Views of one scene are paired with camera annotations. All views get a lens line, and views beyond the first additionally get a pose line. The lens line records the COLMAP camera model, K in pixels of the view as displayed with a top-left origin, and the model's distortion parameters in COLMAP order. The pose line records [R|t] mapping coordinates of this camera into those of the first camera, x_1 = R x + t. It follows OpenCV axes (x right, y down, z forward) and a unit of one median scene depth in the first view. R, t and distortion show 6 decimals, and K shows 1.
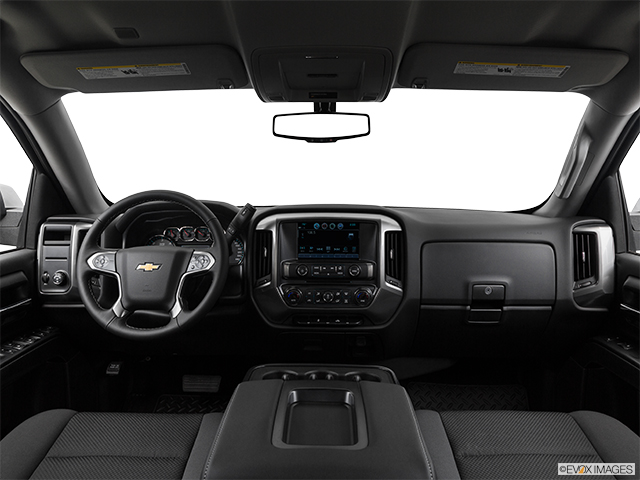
lens RADIAL K [[516.5, 0, 320.0], [0, 516.5, 240.0], [0, 0, 1]] dist [-0.011007, -0.002675]
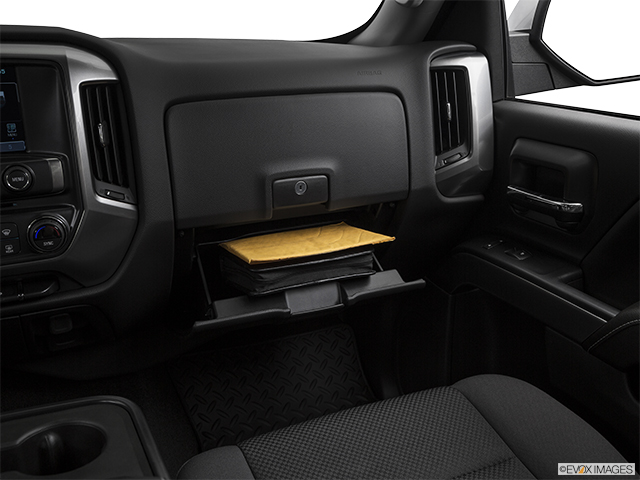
lens RADIAL K [[647.6, 0, 320.0], [0, 647.6, 240.0], [0, 0, 1]] dist [-0.014613, -0.006481]
pose [[0.906016, -0.145832, 0.397327, 0.073123], [0.063770, 0.975084, 0.212475, 0.010383], [-0.418412, -0.167168, 0.892741, 0.393437]]
